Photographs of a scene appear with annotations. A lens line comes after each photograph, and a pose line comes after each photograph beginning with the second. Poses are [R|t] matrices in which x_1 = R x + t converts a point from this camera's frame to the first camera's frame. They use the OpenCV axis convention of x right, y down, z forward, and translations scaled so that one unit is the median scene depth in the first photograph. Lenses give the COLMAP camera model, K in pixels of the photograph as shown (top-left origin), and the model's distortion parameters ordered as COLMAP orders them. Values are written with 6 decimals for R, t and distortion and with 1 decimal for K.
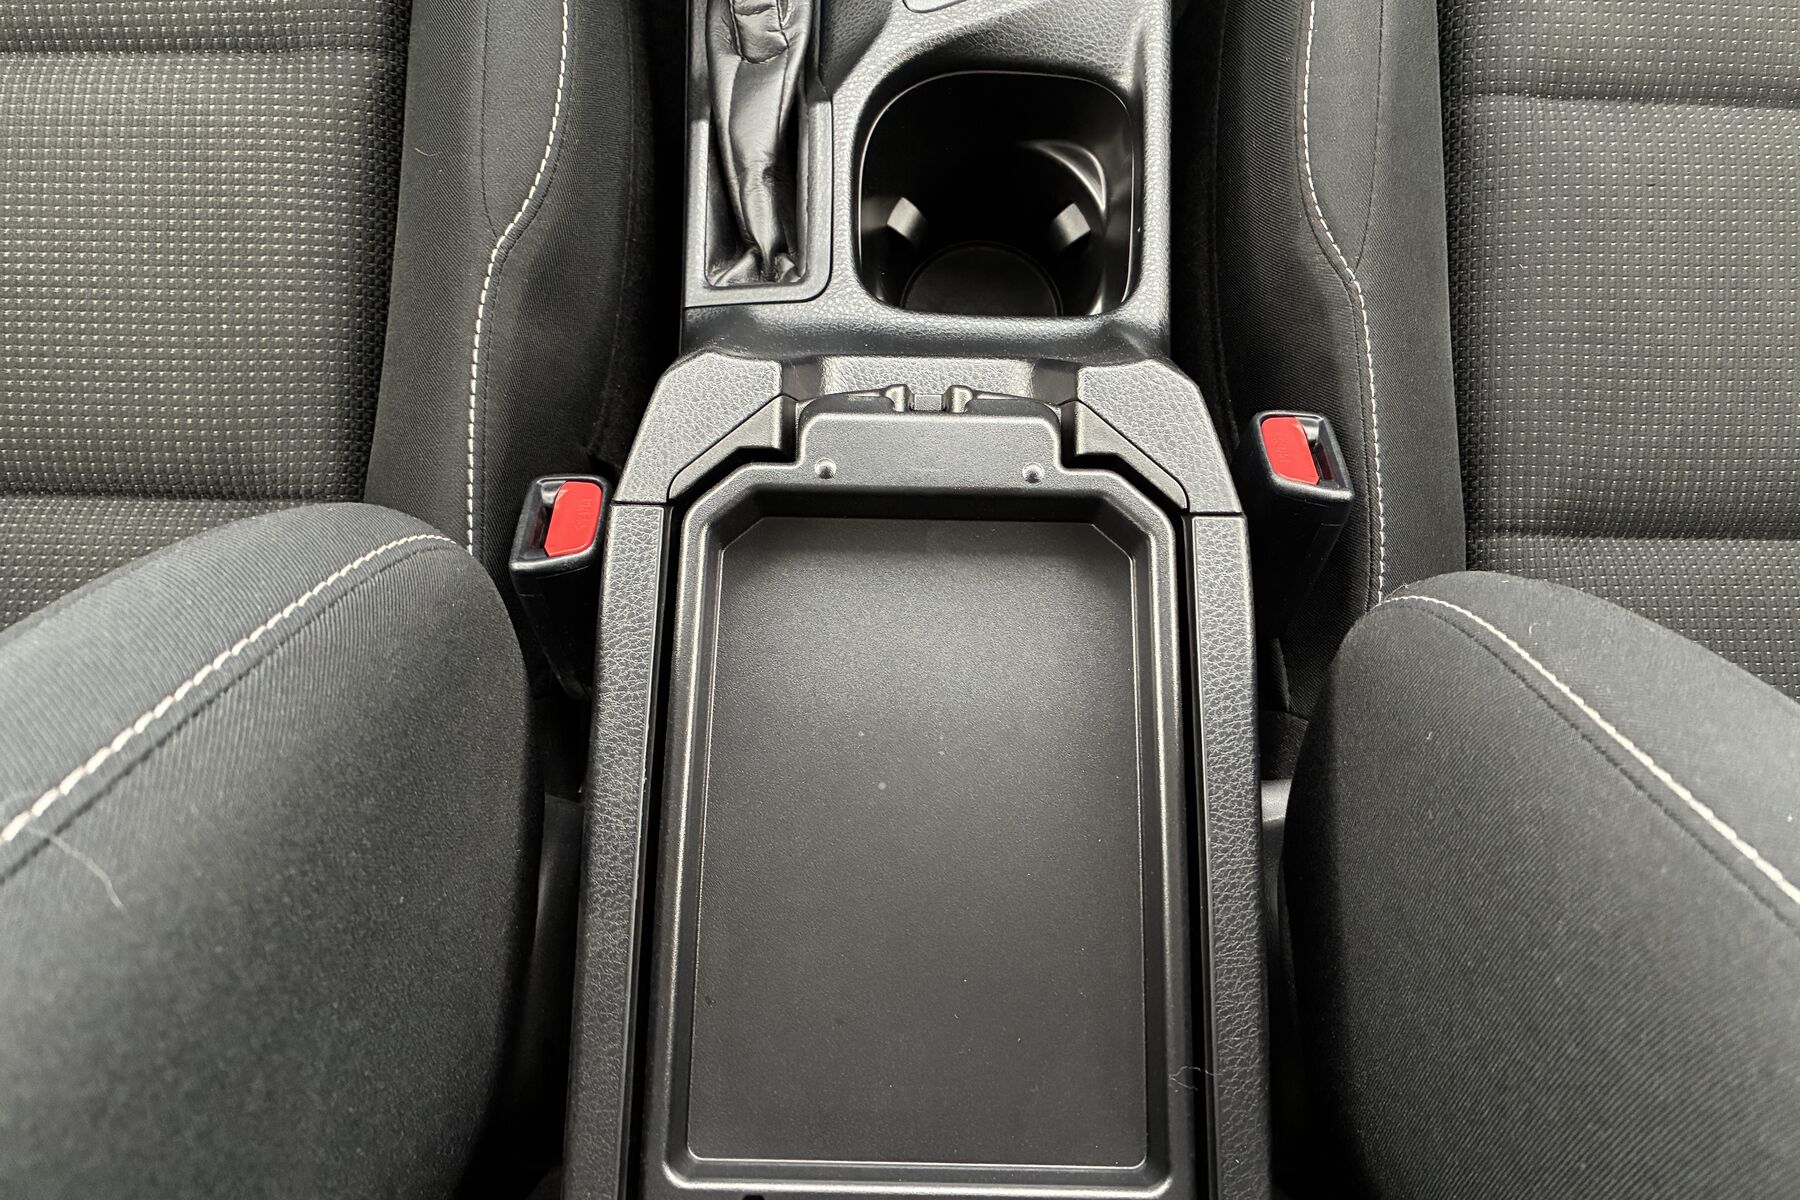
lens RADIAL K [[1413.4, 0, 900.0], [0, 1413.4, 600.0], [0, 0, 1]] dist [0.091933, -0.098081]
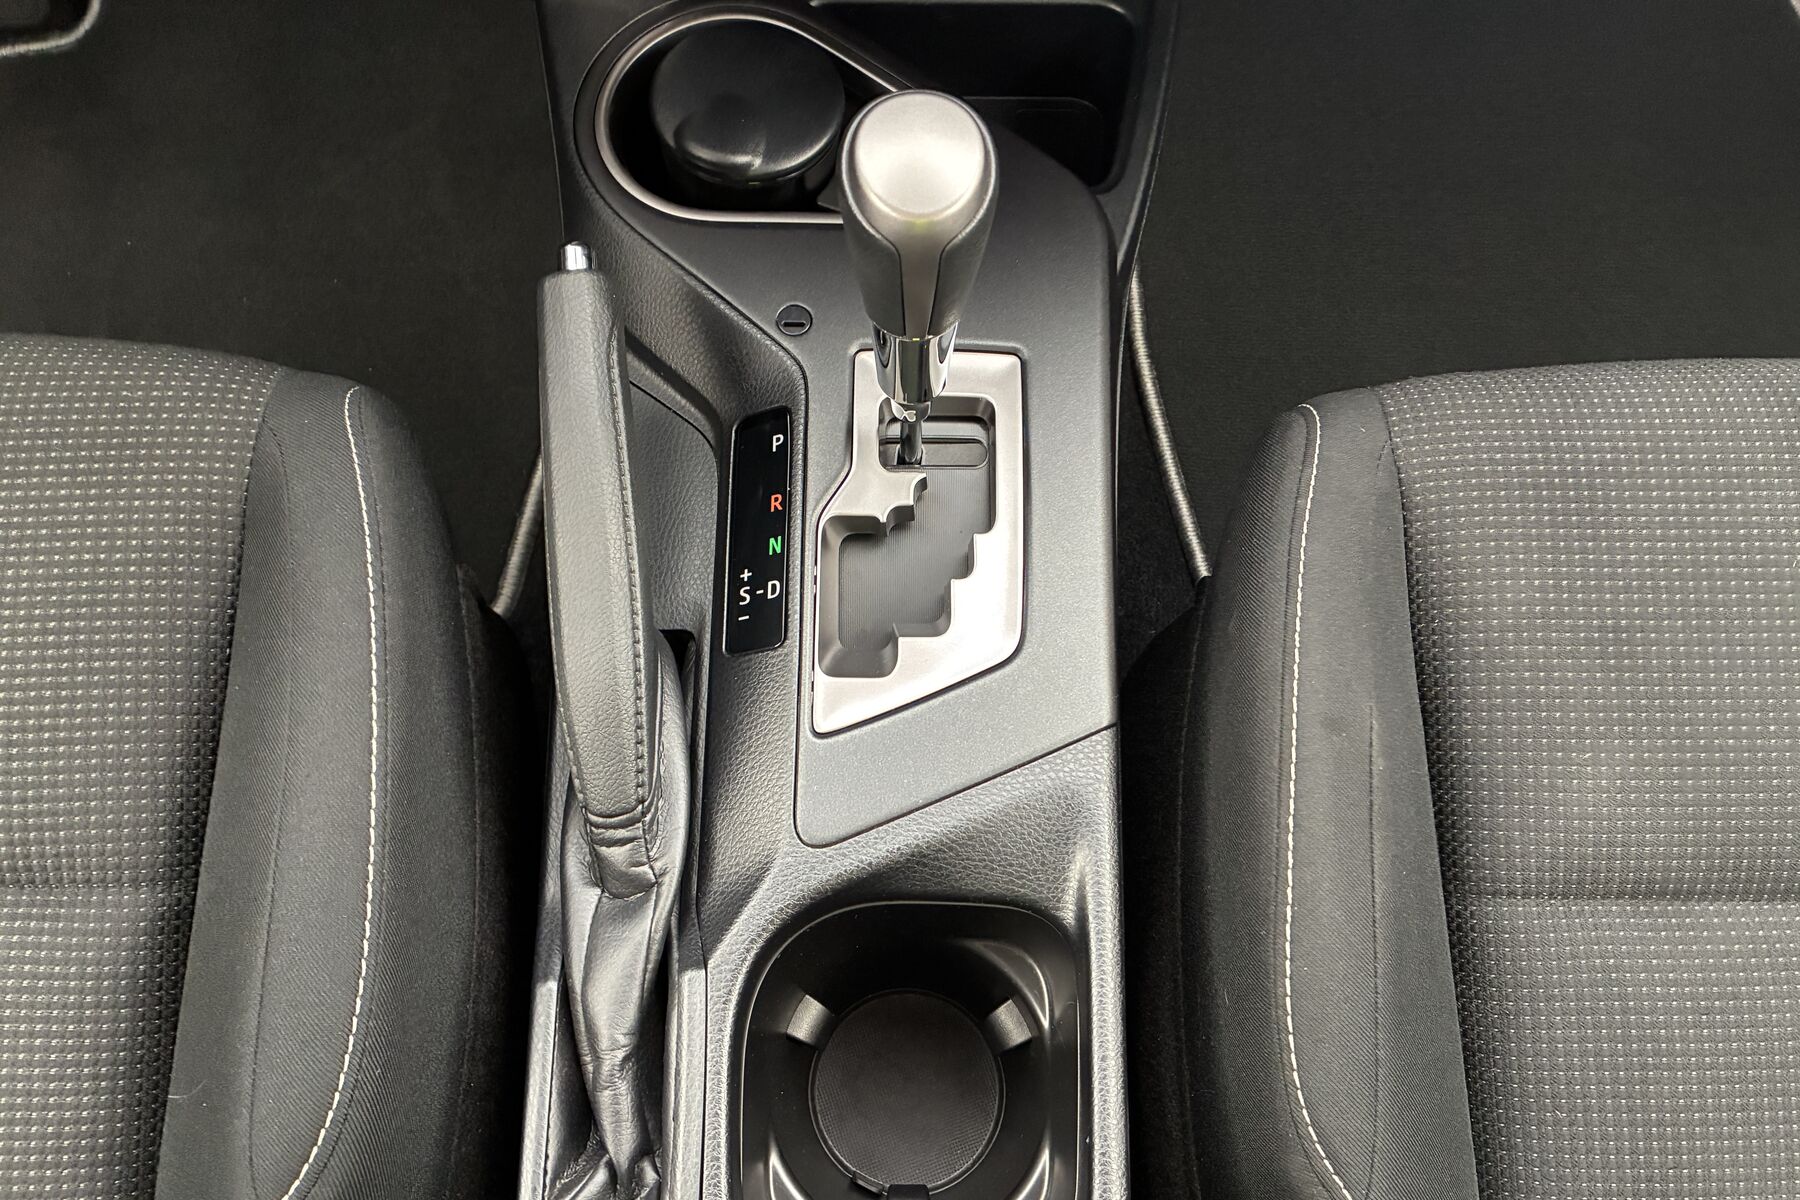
lens RADIAL K [[1361.2, 0, 900.0], [0, 1361.2, 600.0], [0, 0, 1]] dist [0.067840, -0.063407]
pose [[0.999758, -0.017090, 0.013844, 0.053836], [0.018434, 0.994447, -0.103615, -0.465742], [-0.011996, 0.103845, 0.994521, 0.196814]]
